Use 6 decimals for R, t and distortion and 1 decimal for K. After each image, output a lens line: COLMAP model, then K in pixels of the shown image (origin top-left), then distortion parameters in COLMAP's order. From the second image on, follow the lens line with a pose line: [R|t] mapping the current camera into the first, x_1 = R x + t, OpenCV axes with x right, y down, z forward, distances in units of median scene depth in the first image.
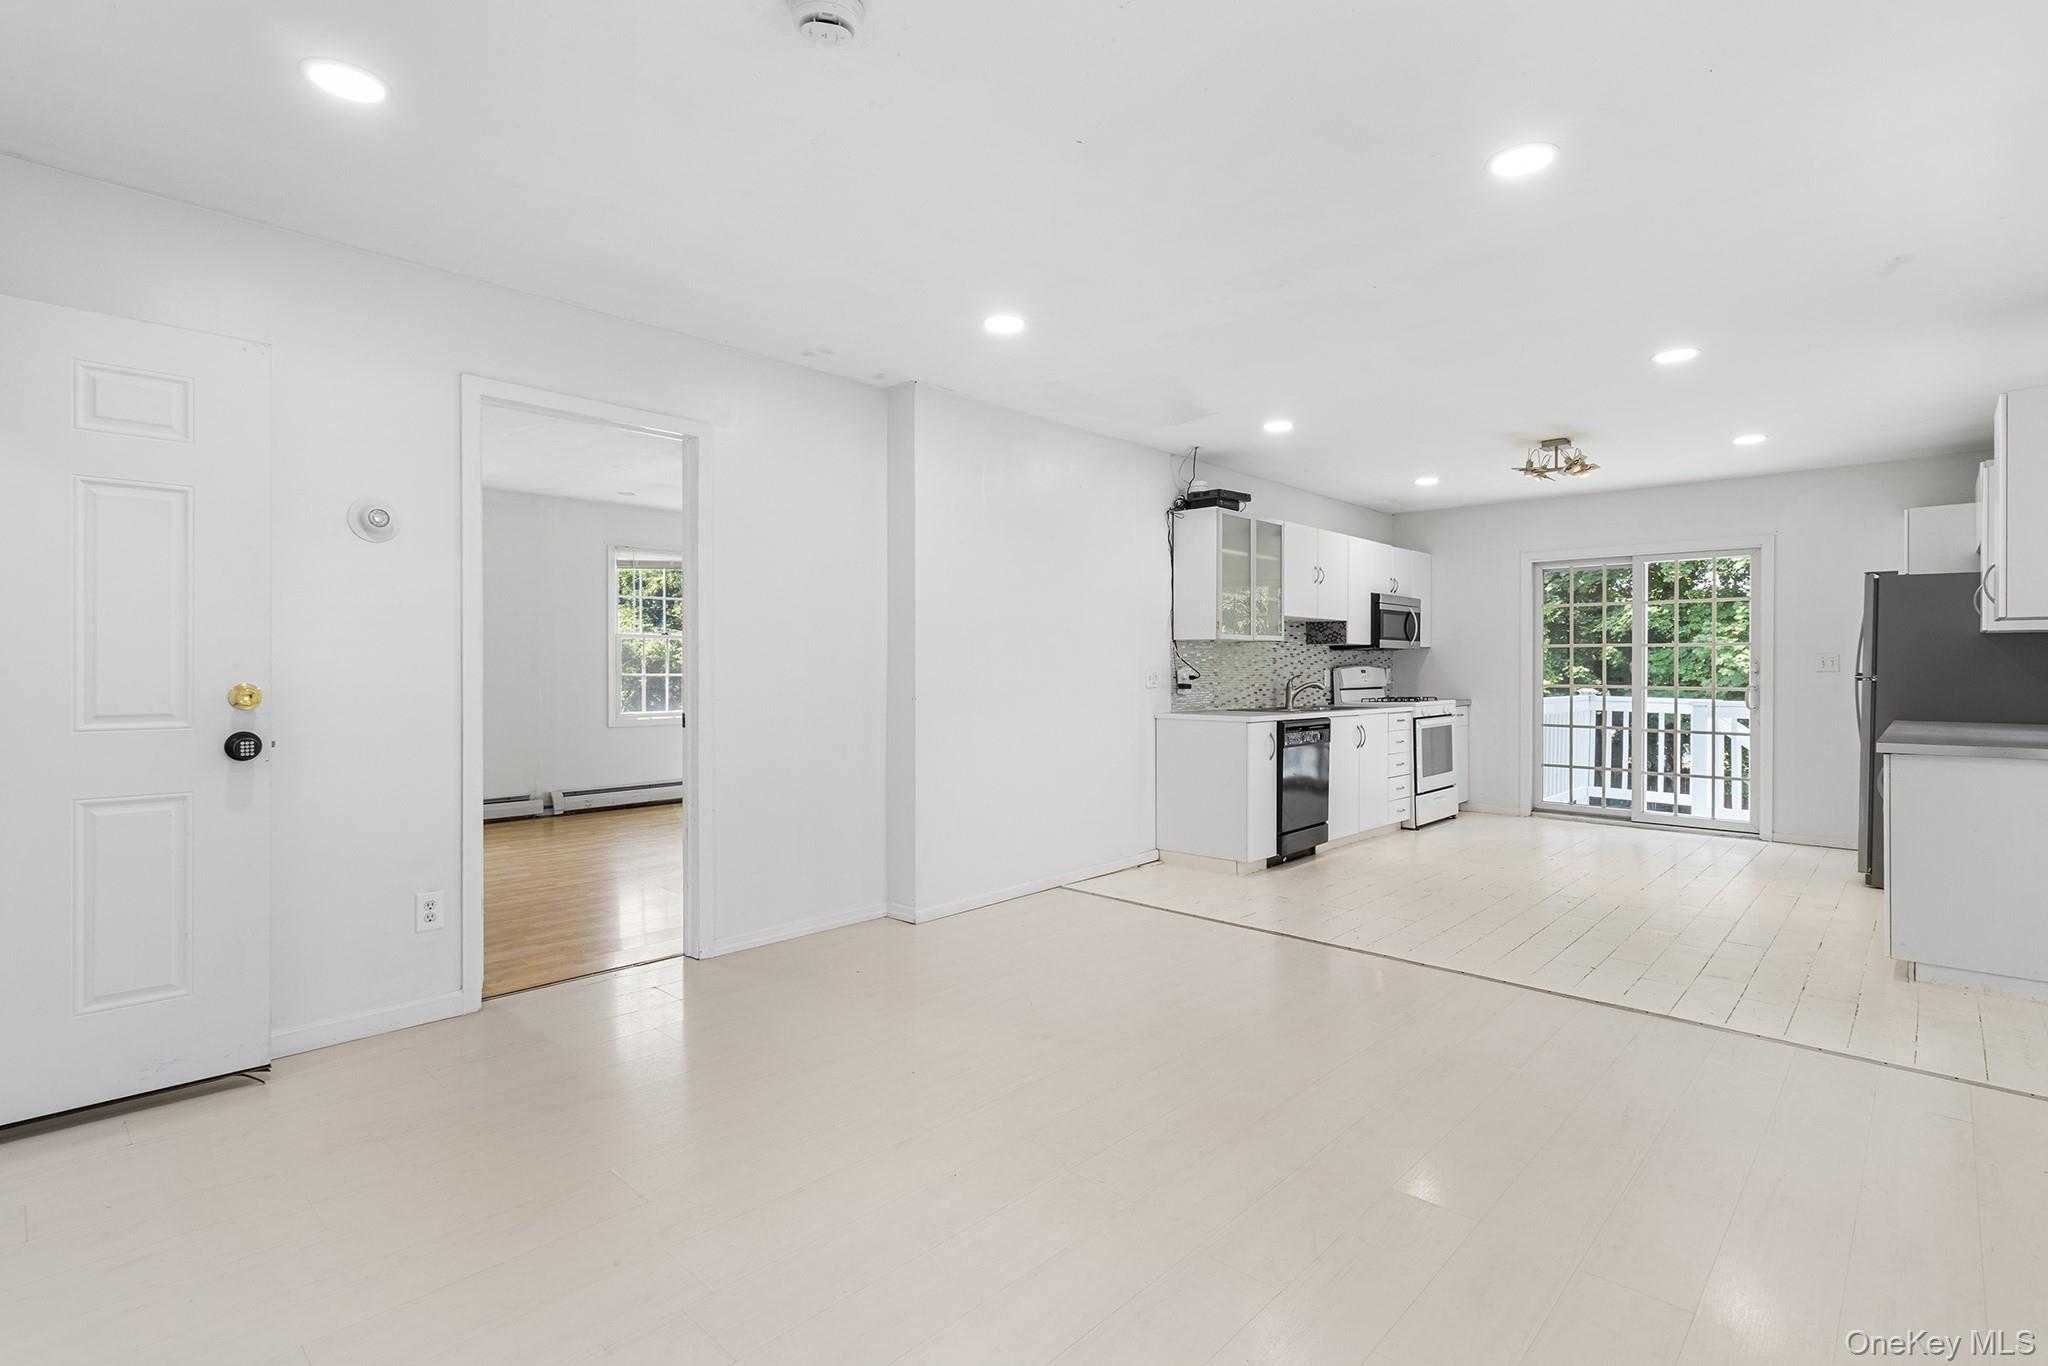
lens RADIAL K [[951.7, 0, 1030.3], [0, 951.7, 673.3], [0, 0, 1]] dist [0.000016, 0.000353]
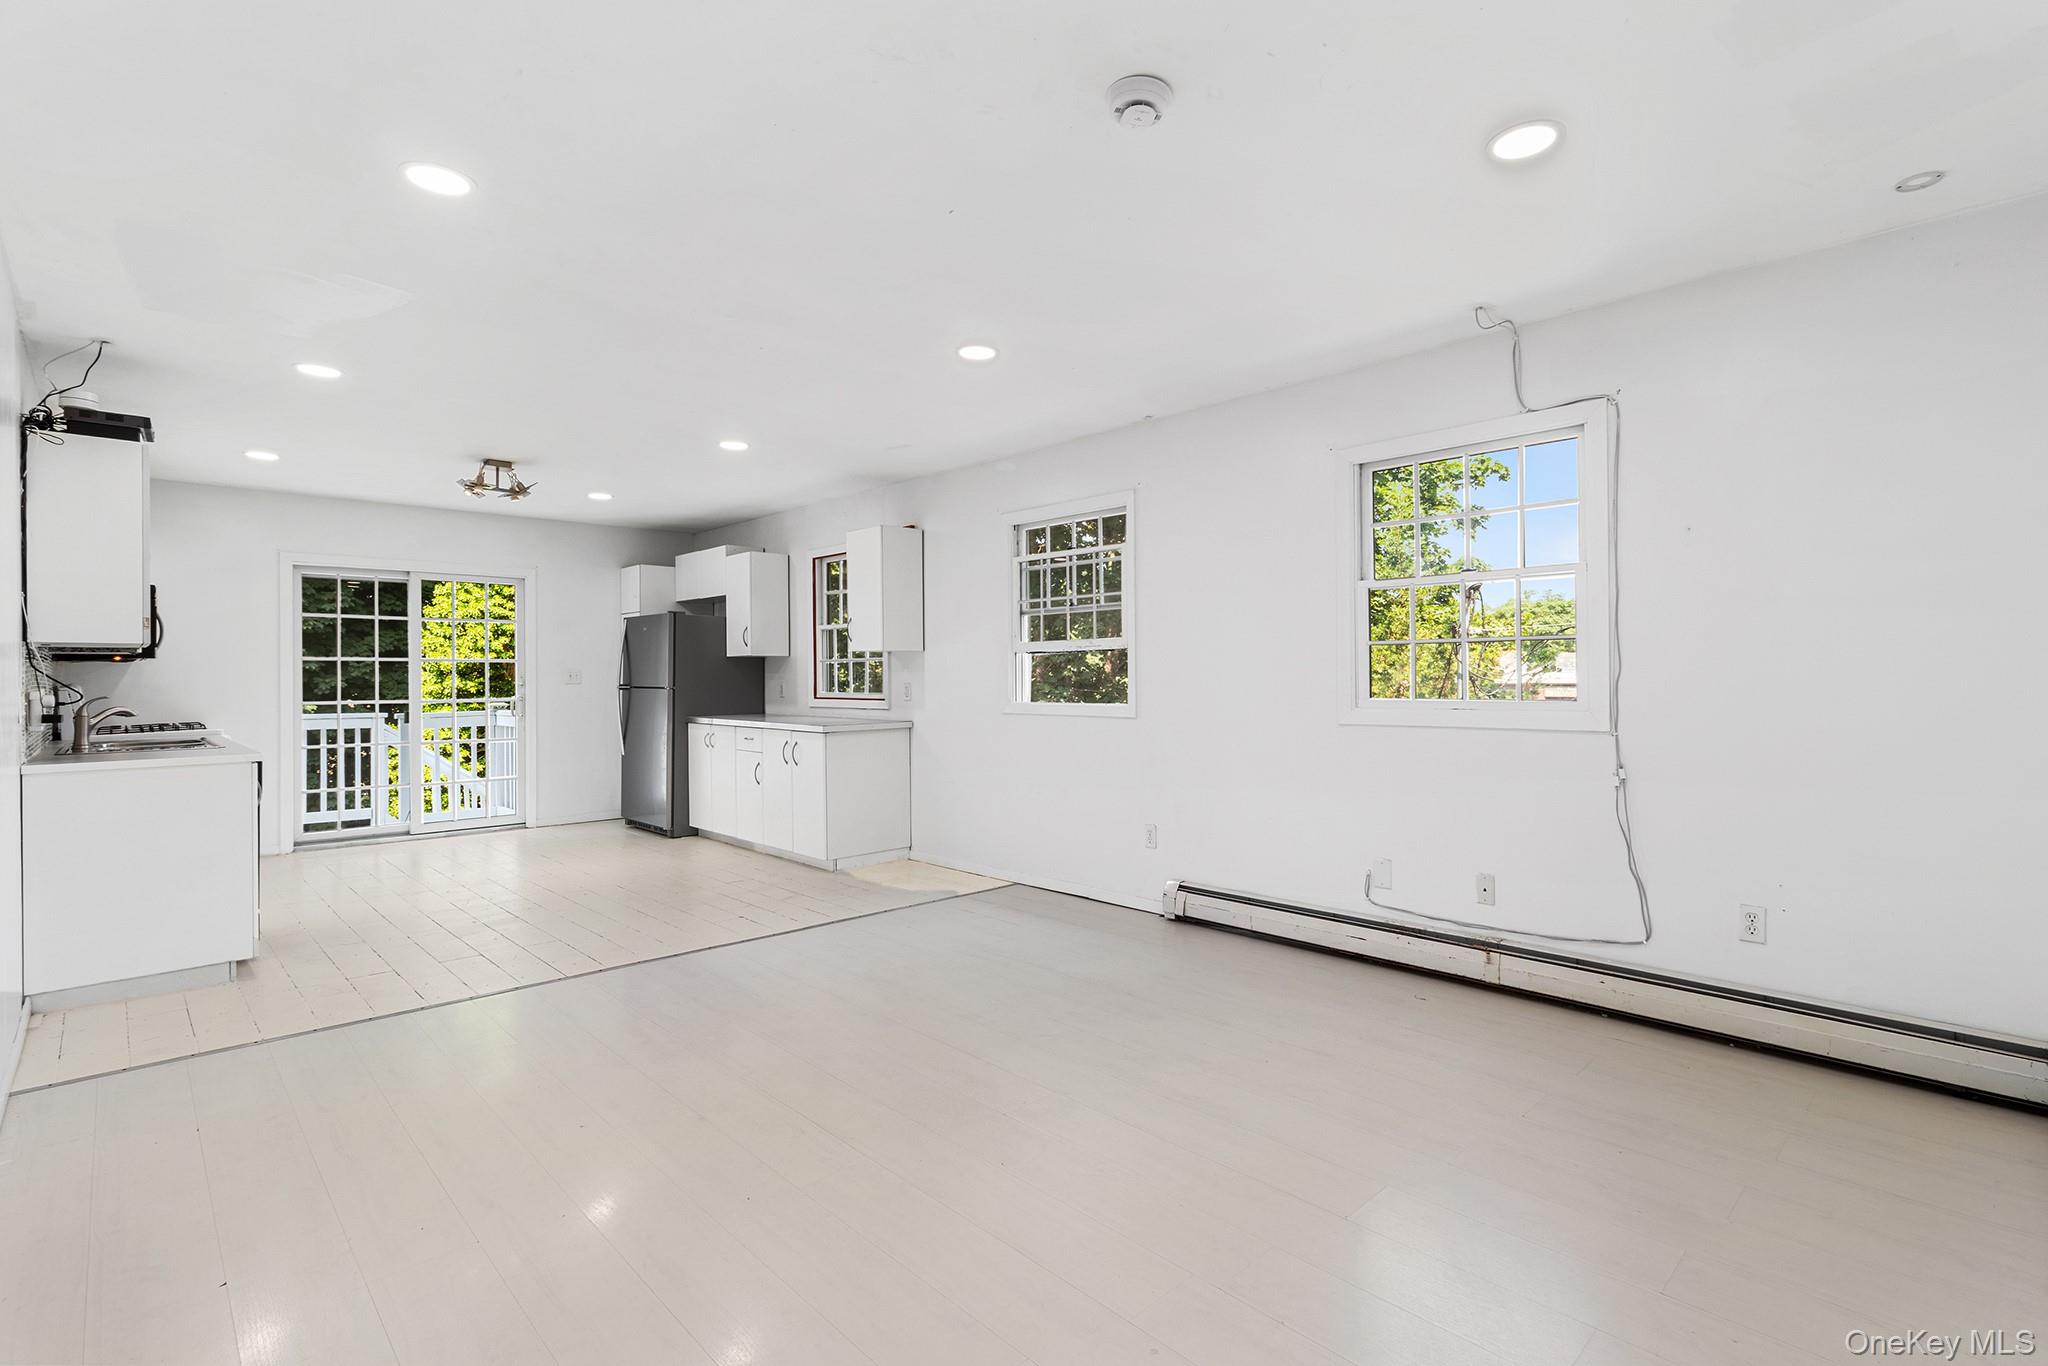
lens RADIAL K [[951.7, 0, 1029.6], [0, 951.7, 674.0], [0, 0, 1]] dist [0.000016, 0.000353]
pose [[0.044812, -0.004255, 0.998986, -0.371702], [0.013227, 0.999906, 0.003666, -0.010759], [-0.998908, 0.013050, 0.044864, 0.327459]]
